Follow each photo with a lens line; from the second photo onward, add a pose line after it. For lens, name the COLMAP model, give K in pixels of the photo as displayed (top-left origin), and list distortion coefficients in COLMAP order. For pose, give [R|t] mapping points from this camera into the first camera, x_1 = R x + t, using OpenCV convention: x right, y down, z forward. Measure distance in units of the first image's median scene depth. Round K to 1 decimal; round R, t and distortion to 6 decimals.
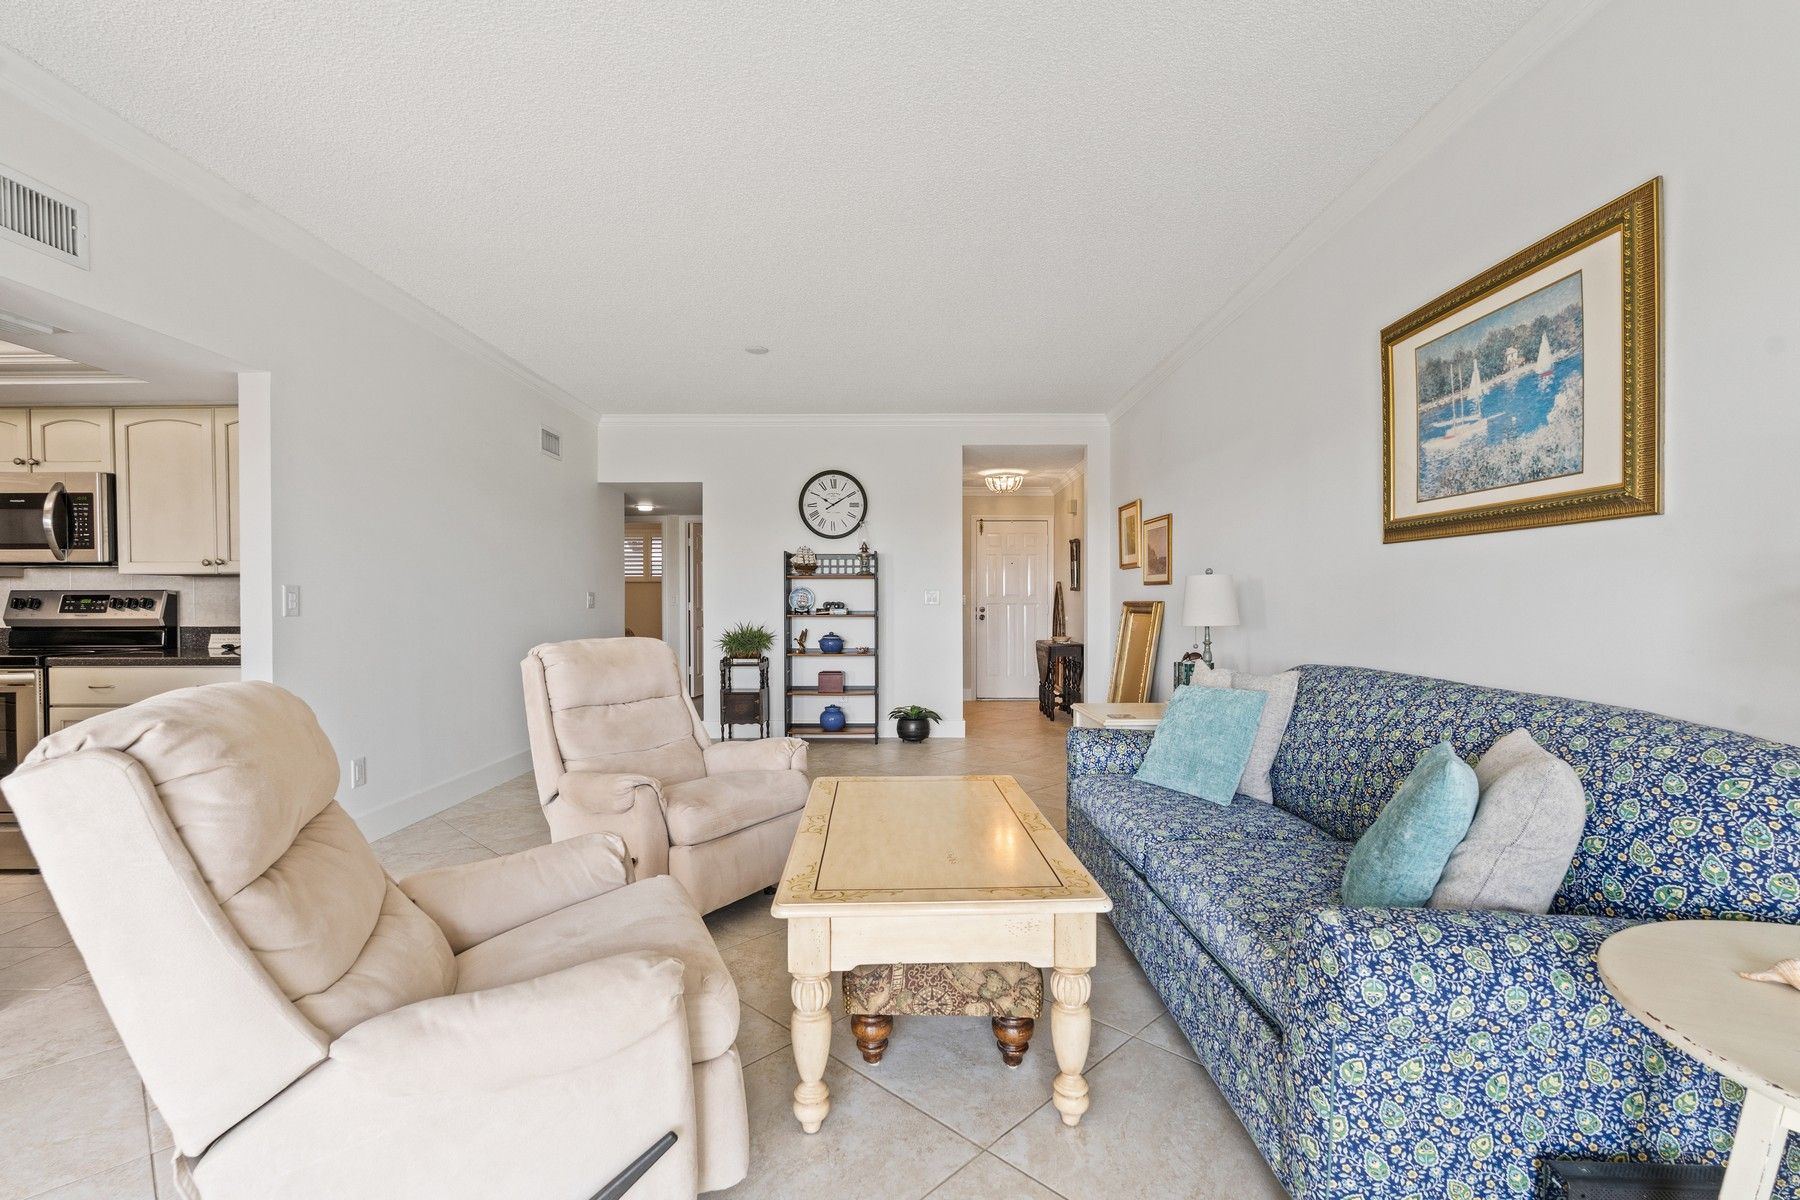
lens RADIAL K [[804.2, 0, 905.3], [0, 804.2, 616.3], [0, 0, 1]] dist [-0.005689, 0.000623]
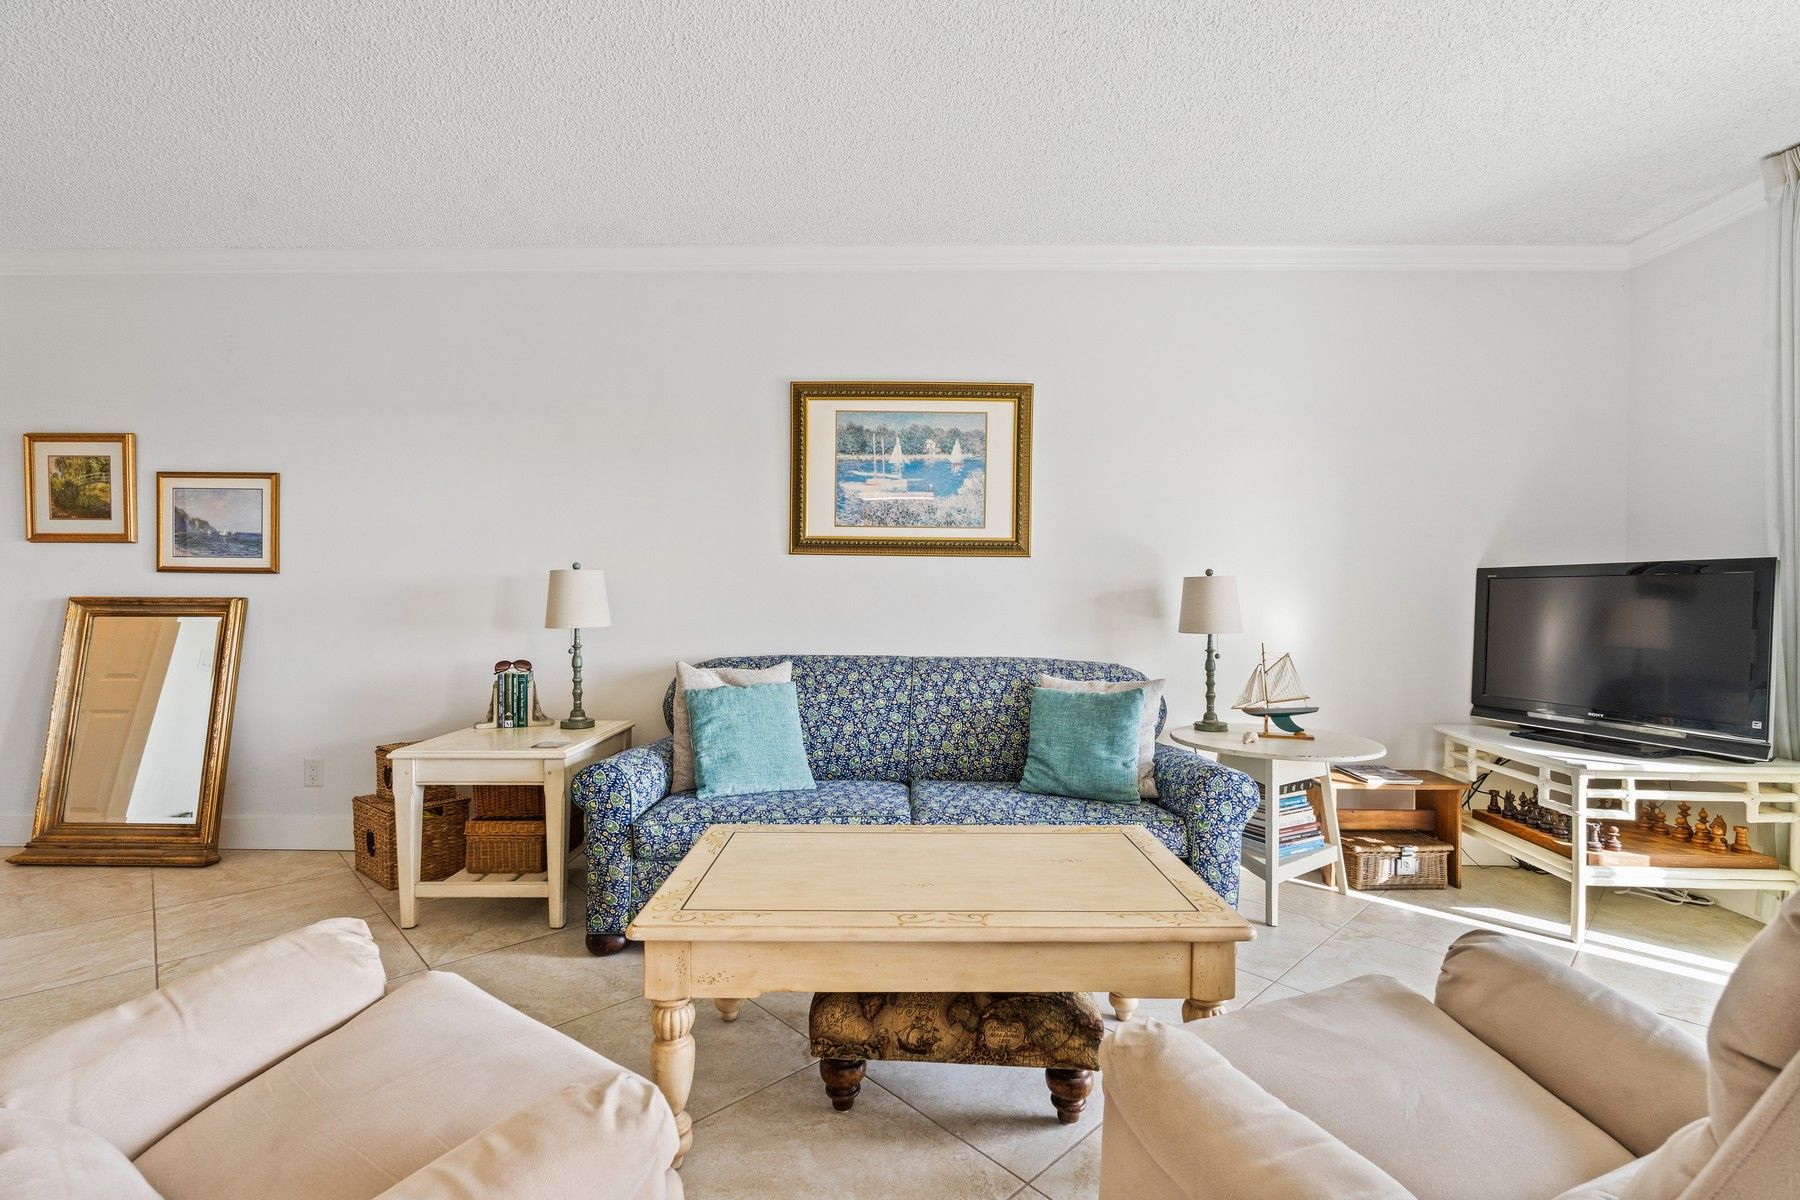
lens RADIAL K [[804.2, 0, 902.8], [0, 804.2, 601.2], [0, 0, 1]] dist [-0.005689, 0.000623]
pose [[0.033904, -0.003471, 0.999419, -0.555558], [0.012953, 0.999912, 0.003033, -0.016472], [-0.999341, 0.012842, 0.033946, 0.680275]]
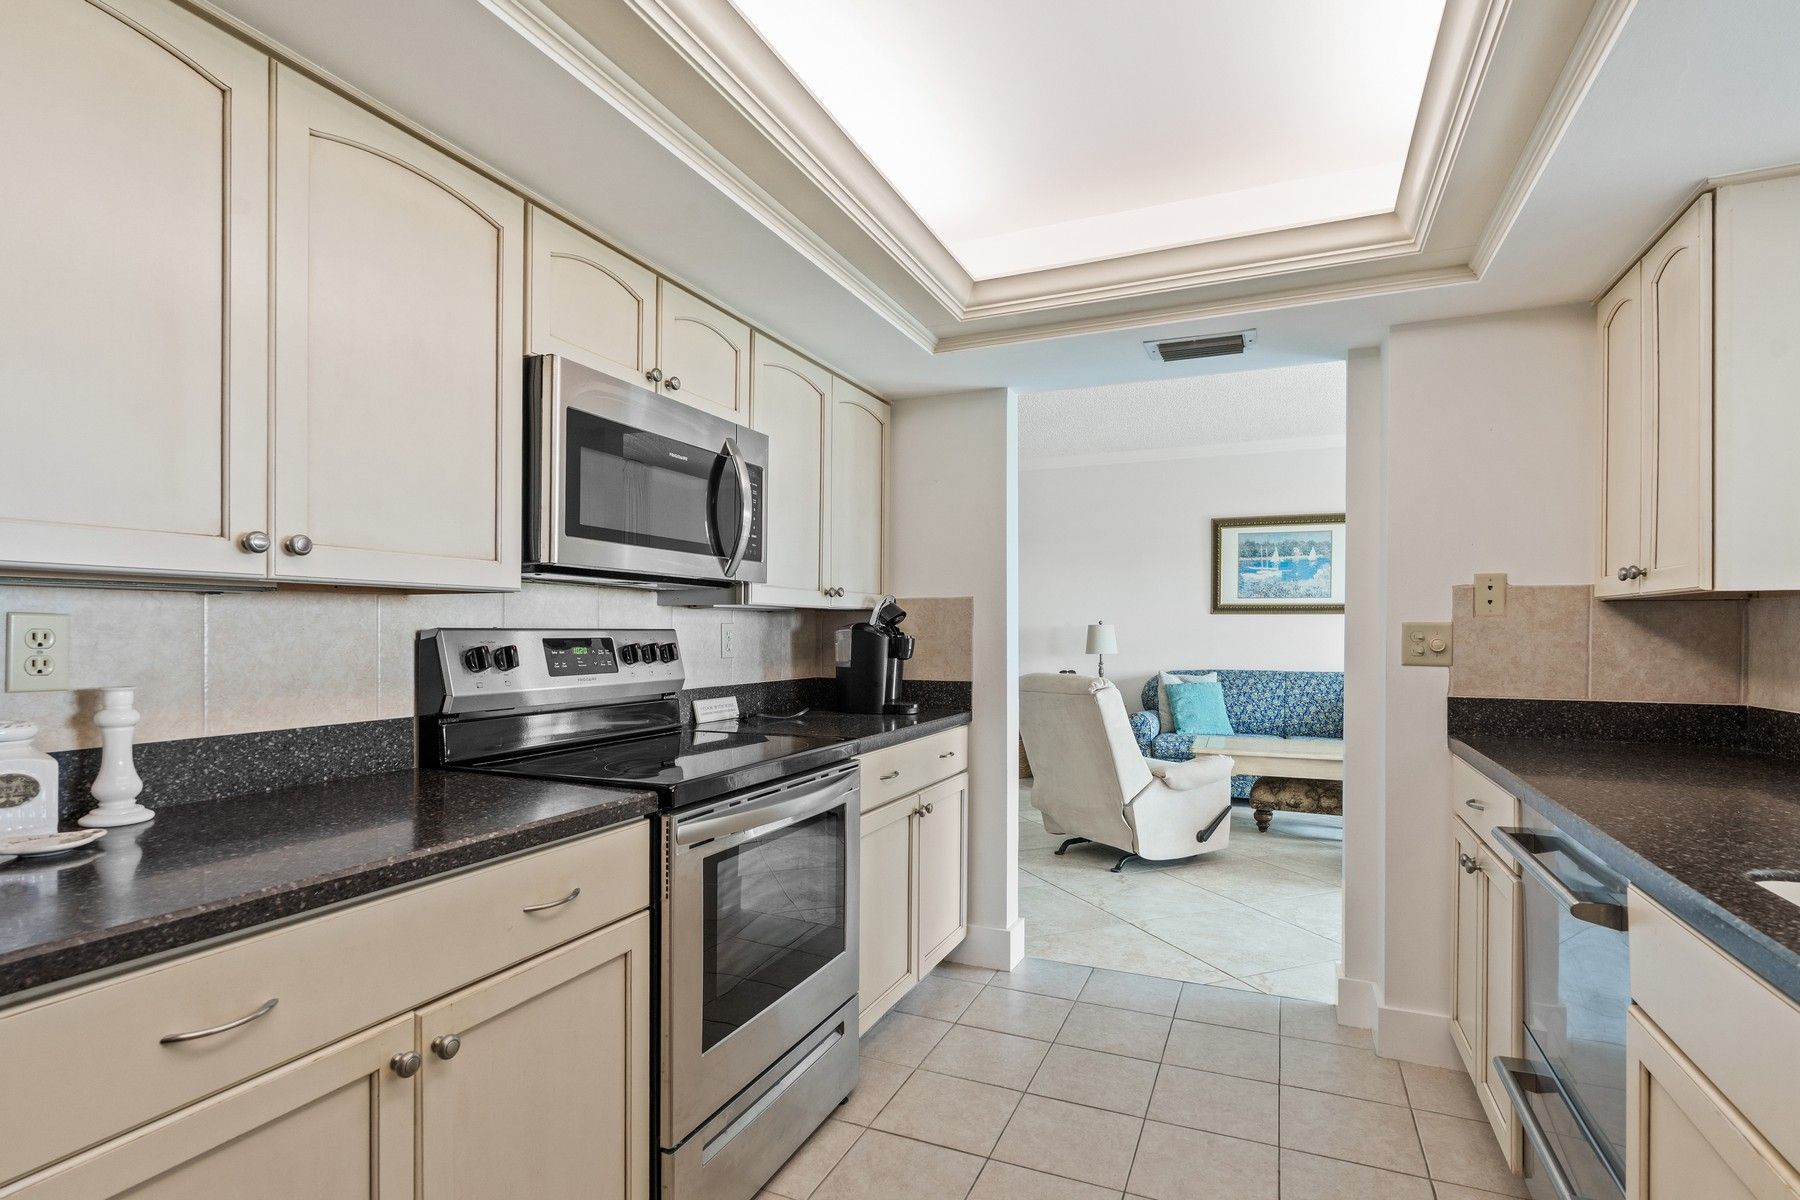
lens RADIAL K [[868.0, 0, 909.8], [0, 868.0, 634.7], [0, 0, 1]] dist [-0.009080, 0.000149]
pose [[0.402013, -0.000561, 0.915634, -1.688026], [0.014845, 0.999872, -0.005905, -0.026712], [-0.915514, 0.015967, 0.401970, 0.693073]]
